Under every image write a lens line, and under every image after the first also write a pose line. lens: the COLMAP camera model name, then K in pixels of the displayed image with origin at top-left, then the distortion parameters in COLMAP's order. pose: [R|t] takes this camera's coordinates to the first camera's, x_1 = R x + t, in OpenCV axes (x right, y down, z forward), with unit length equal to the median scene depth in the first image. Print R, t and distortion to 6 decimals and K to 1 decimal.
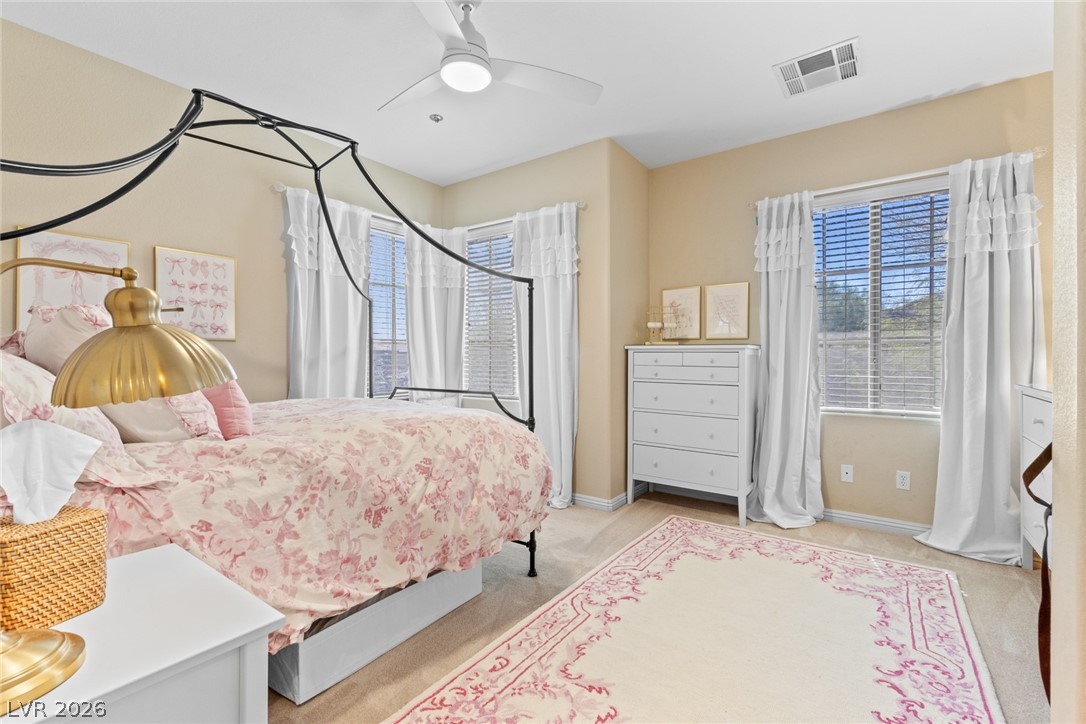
lens RADIAL K [[478.0, 0, 540.9], [0, 478.0, 367.9], [0, 0, 1]] dist [-0.001973, 0.000291]
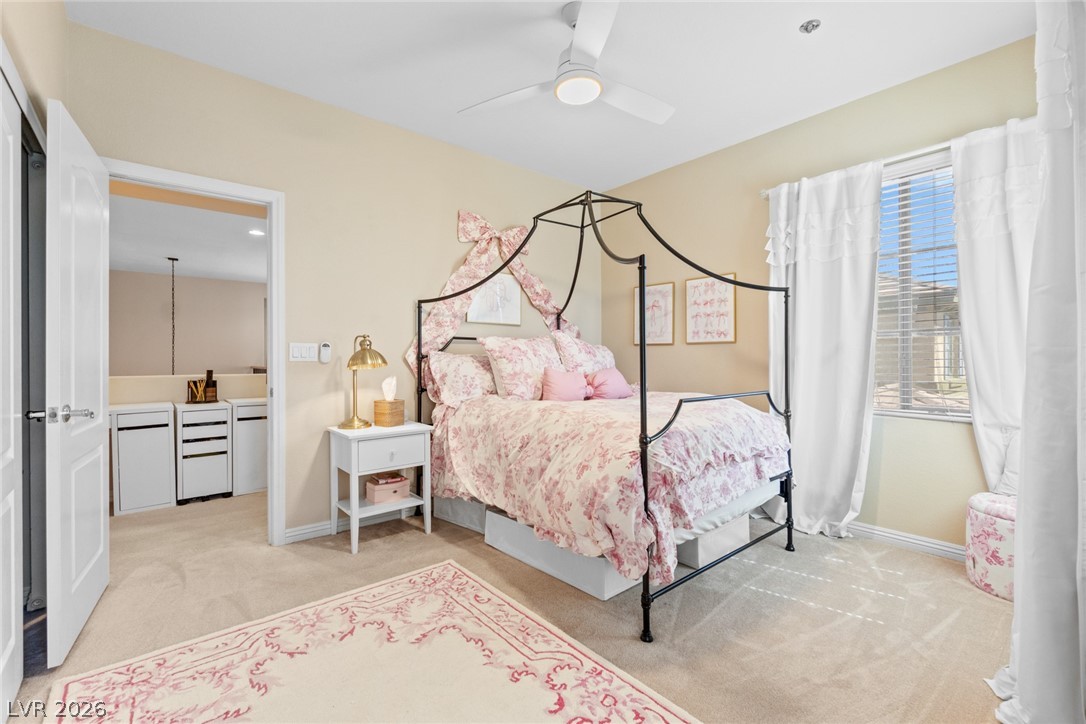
lens RADIAL K [[478.0, 0, 540.9], [0, 478.0, 367.9], [0, 0, 1]] dist [-0.001973, 0.000291]
pose [[-0.248607, 0.021844, -0.968358, 0.937360], [-0.019722, 0.999424, 0.027608, -0.026676], [0.968404, 0.025962, -0.248033, 1.250190]]
